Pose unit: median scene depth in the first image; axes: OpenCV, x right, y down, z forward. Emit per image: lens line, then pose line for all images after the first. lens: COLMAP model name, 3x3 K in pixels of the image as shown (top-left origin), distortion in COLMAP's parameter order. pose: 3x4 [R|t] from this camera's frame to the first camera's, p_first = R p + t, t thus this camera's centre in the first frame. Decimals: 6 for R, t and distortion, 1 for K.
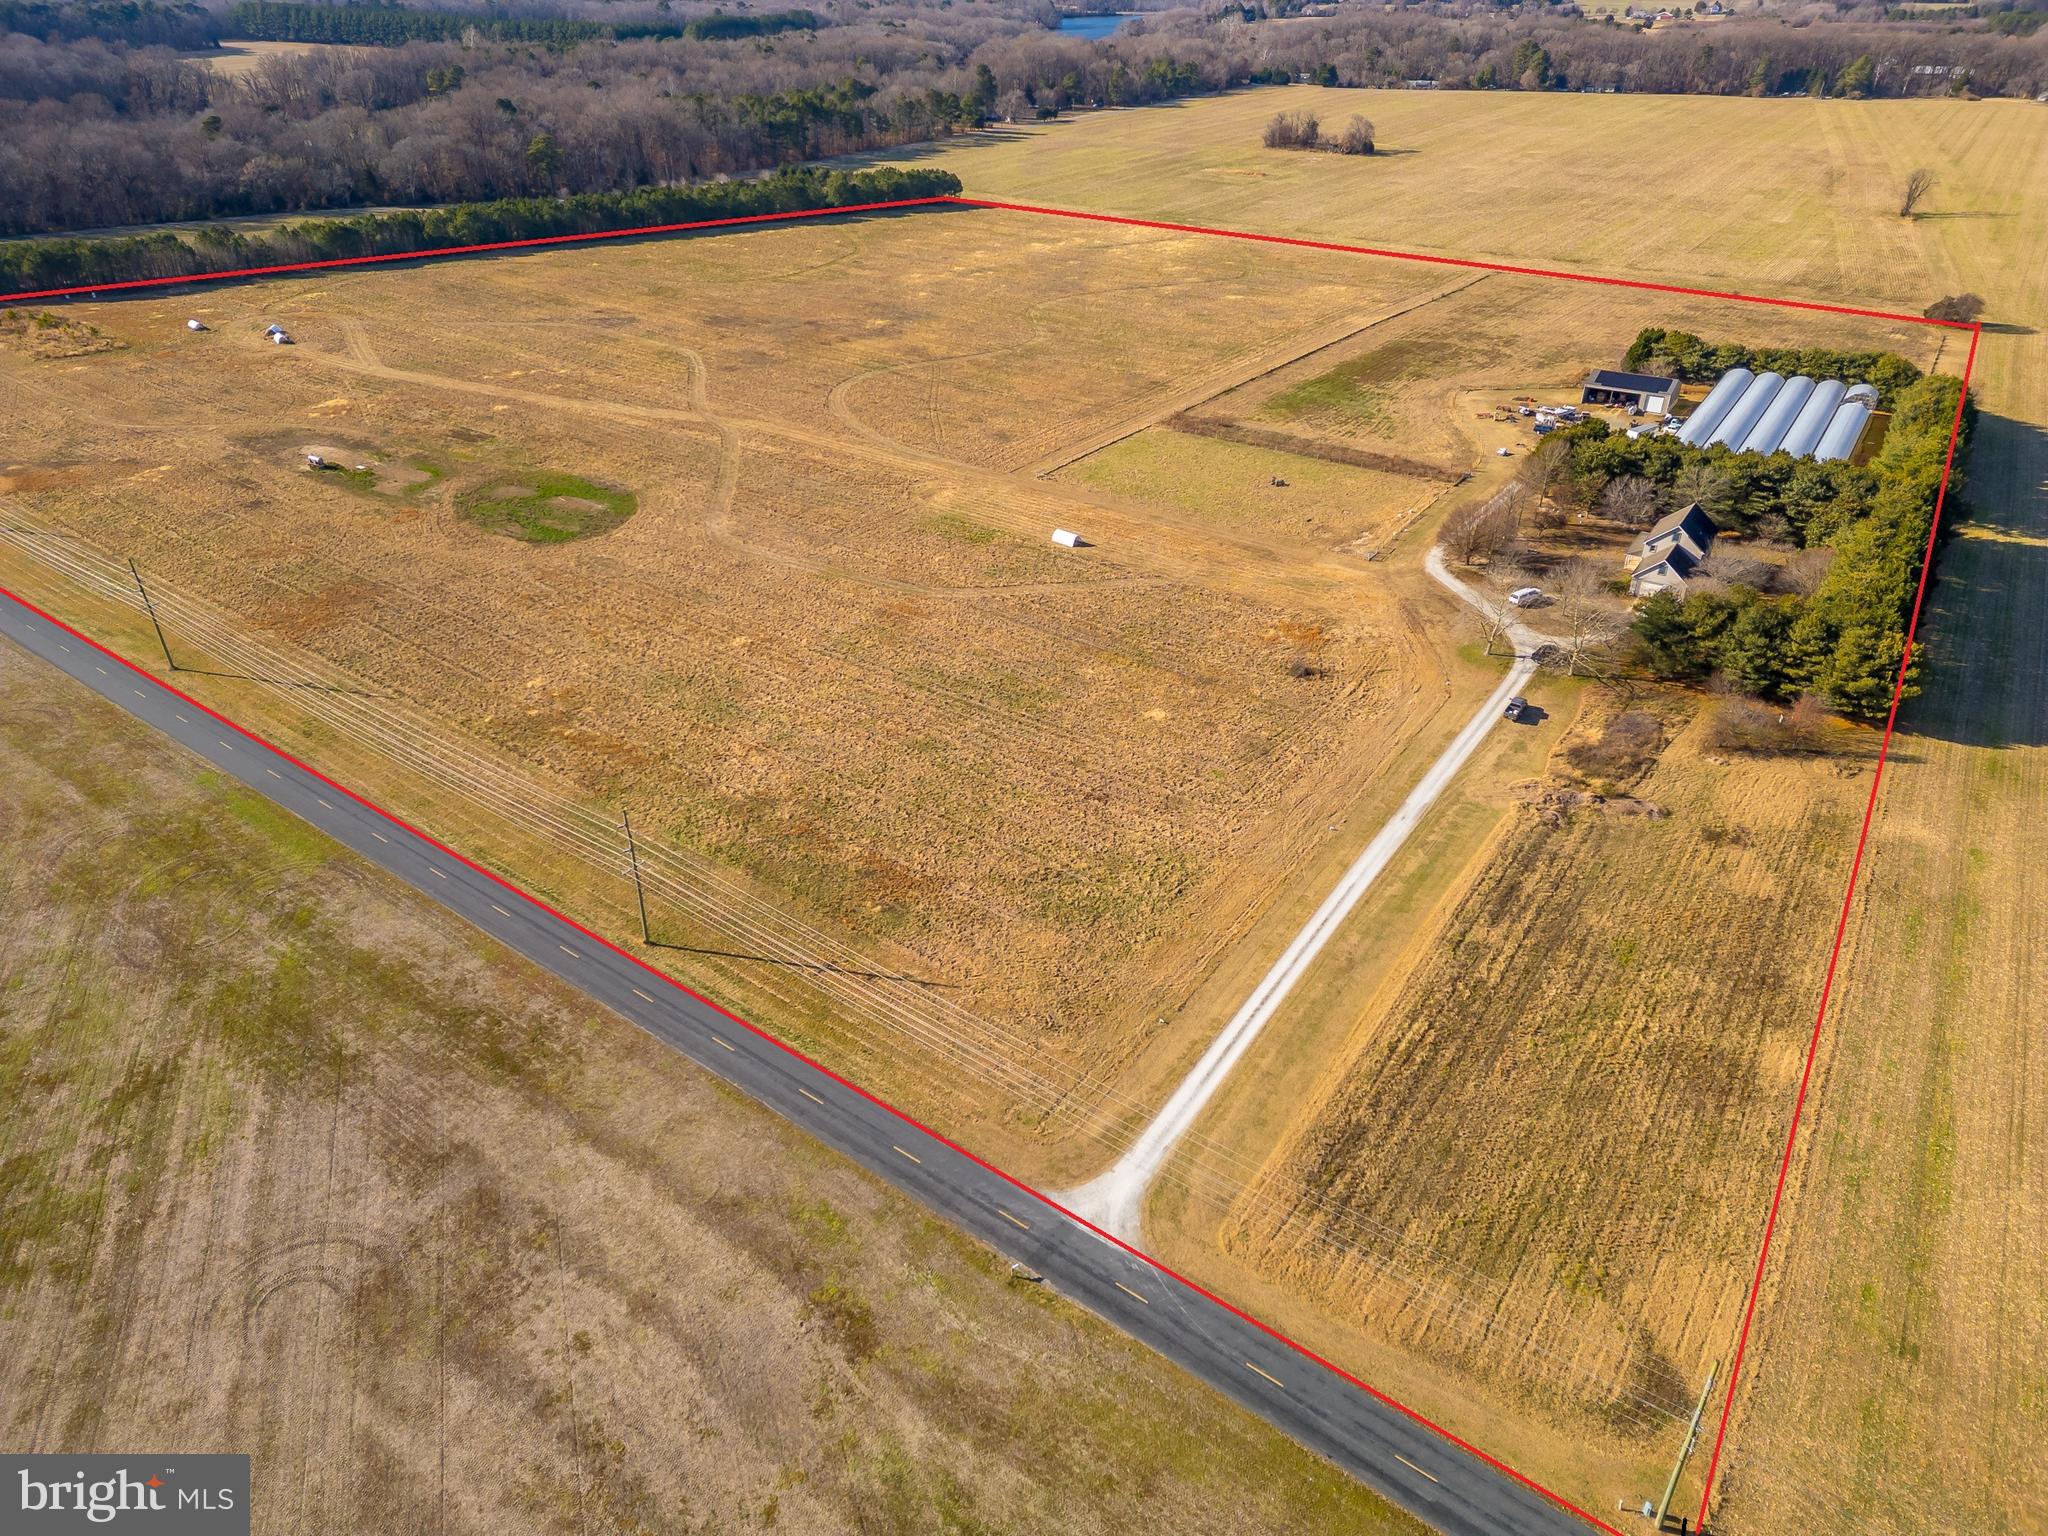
lens RADIAL K [[1409.3, 0, 1019.1], [0, 1409.3, 769.2], [0, 0, 1]] dist [0.090660, -0.080880]
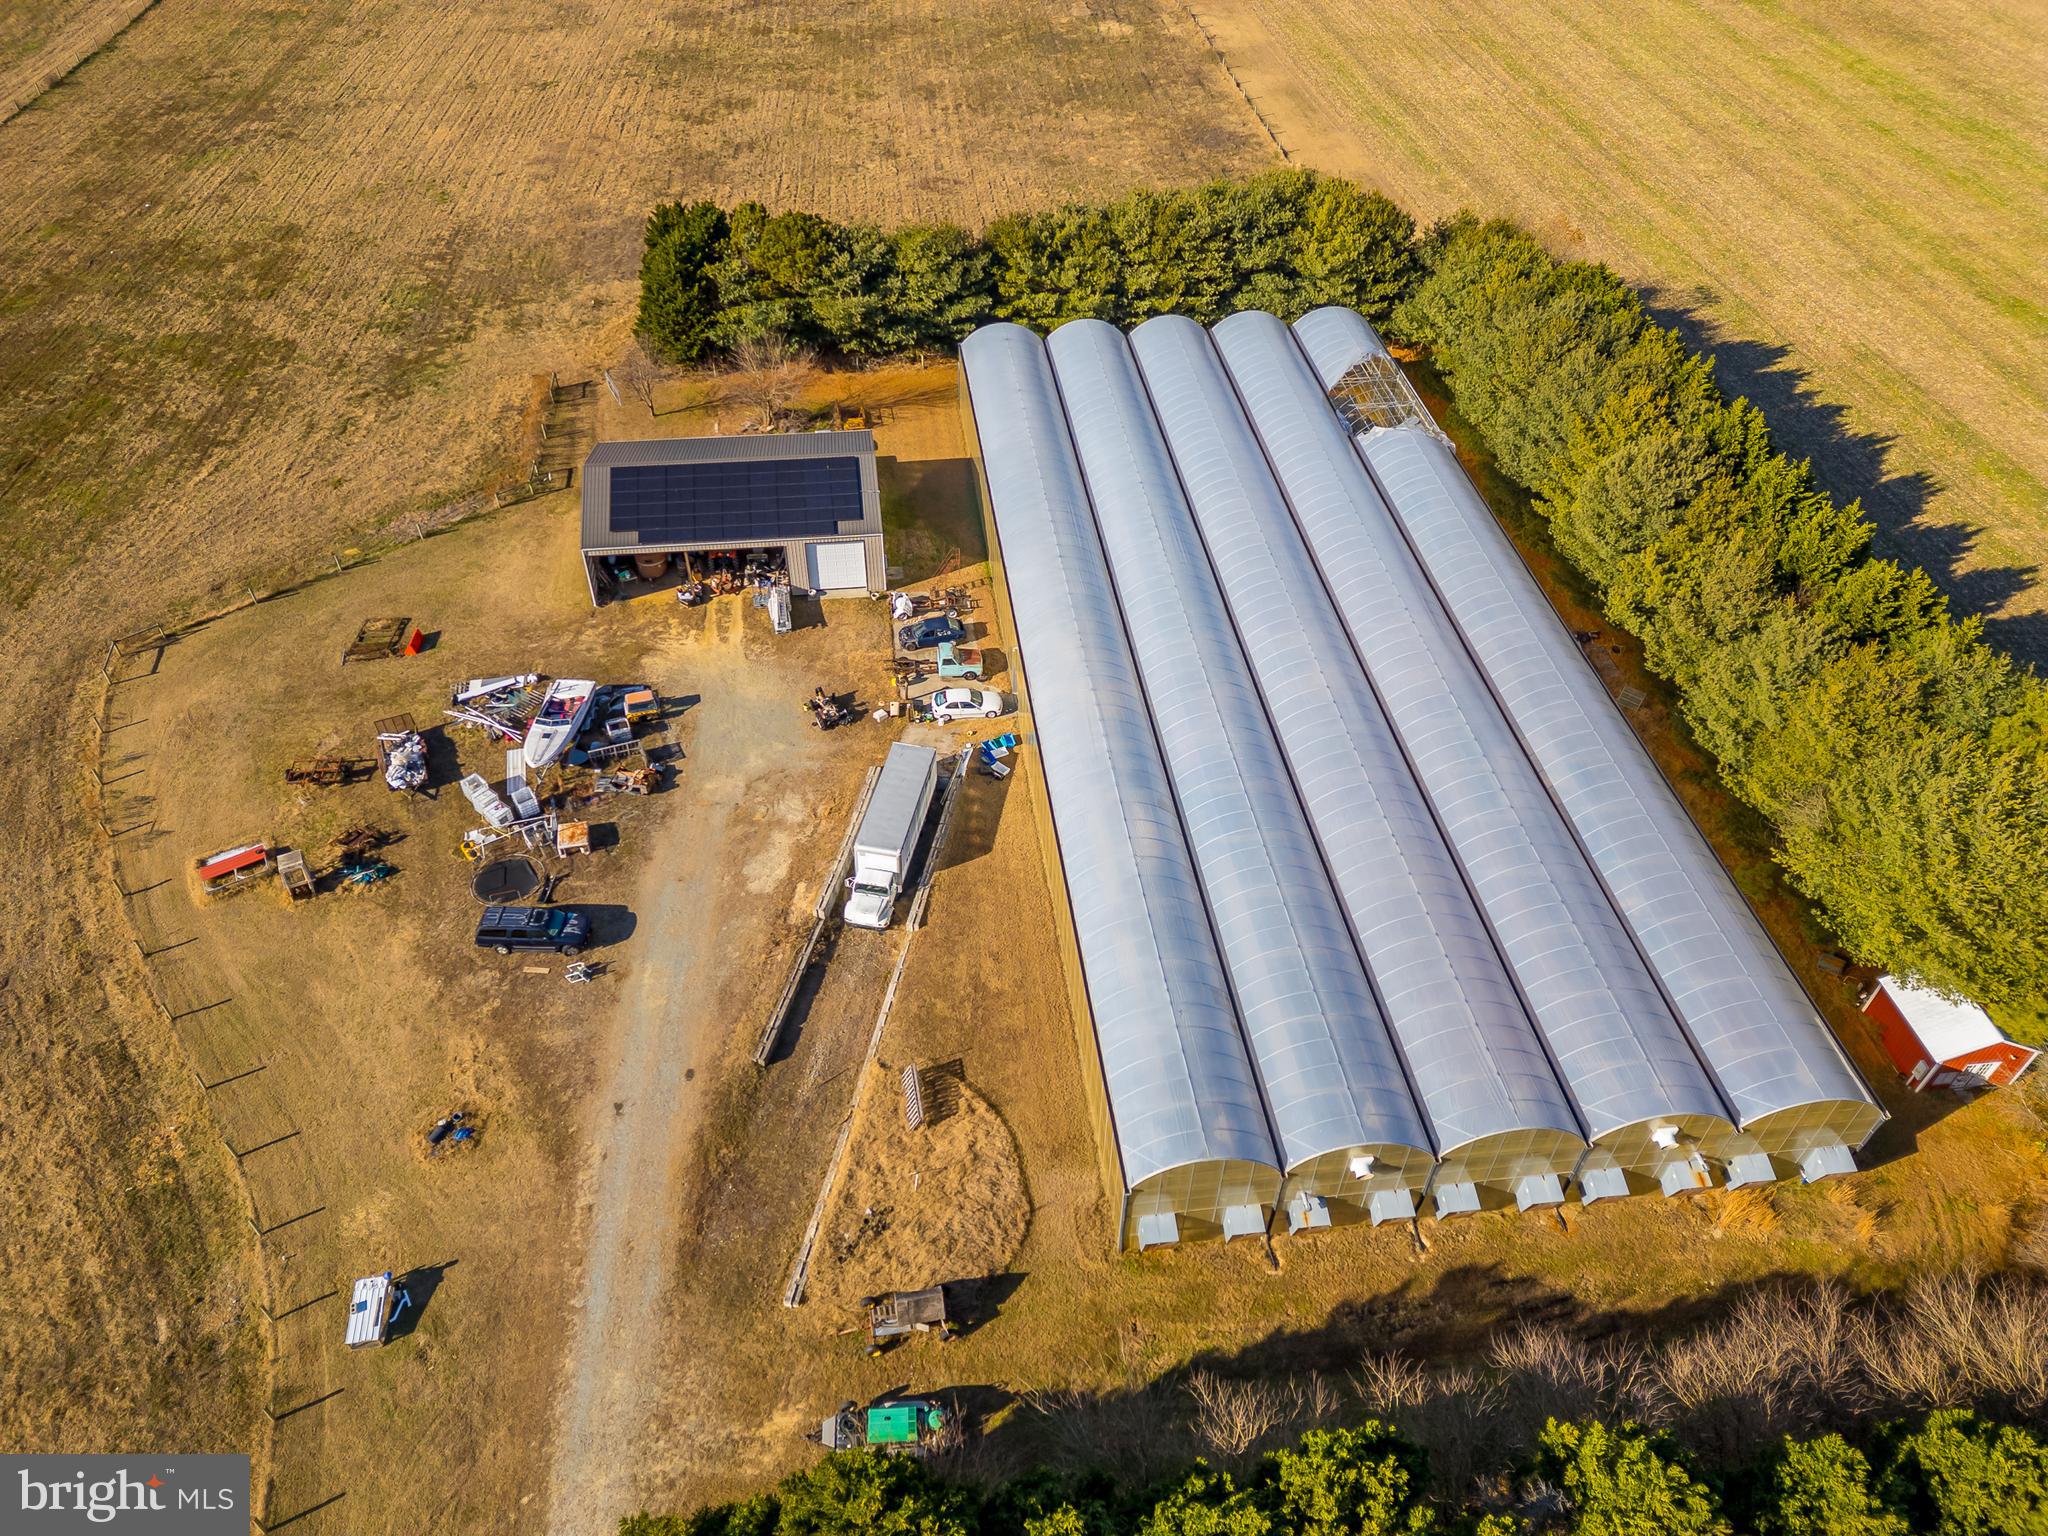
lens RADIAL K [[1409.3, 0, 1019.1], [0, 1409.3, 769.2], [0, 0, 1]] dist [0.090660, -0.080880]
pose [[0.766793, -0.436956, 0.470210, 0.430190], [0.312696, 0.894018, 0.320863, -0.398546], [-0.560579, -0.099002, 0.822161, 1.000384]]
